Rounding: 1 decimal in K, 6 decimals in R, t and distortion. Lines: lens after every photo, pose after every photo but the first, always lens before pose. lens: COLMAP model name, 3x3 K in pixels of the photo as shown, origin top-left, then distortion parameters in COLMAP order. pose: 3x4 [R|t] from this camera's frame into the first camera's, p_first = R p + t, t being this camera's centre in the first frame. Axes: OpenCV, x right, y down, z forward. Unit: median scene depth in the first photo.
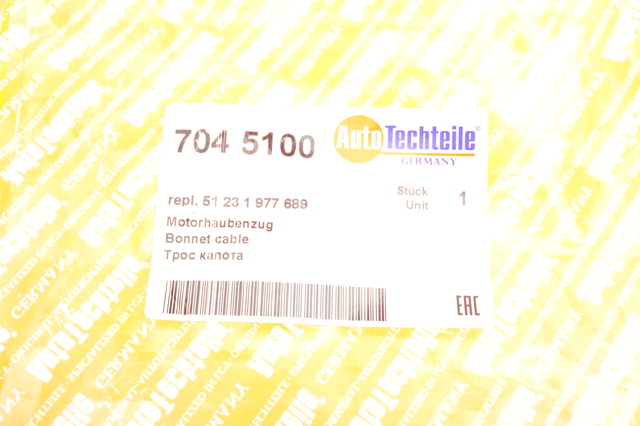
lens RADIAL K [[836.5, 0, 320.0], [0, 836.5, 213.0], [0, 0, 1]] dist [0.014384, -0.013216]
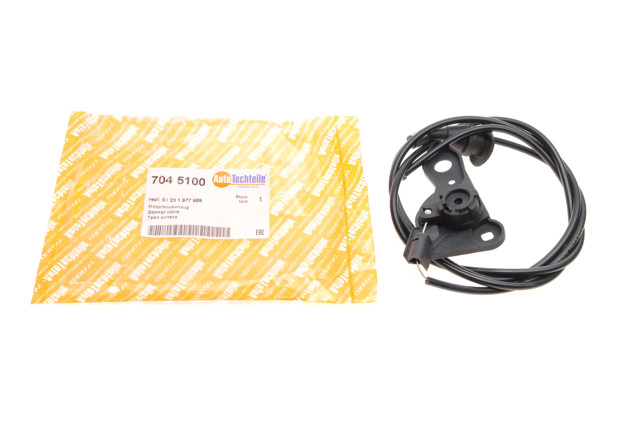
lens RADIAL K [[836.5, 0, 320.0], [0, 836.5, 213.0], [0, 0, 1]] dist [0.014384, -0.013216]
pose [[0.995885, -0.005617, 0.090456, 0.118991], [0.029745, 0.963050, -0.267675, 0.754787], [-0.085610, 0.269264, 0.959254, -1.589410]]
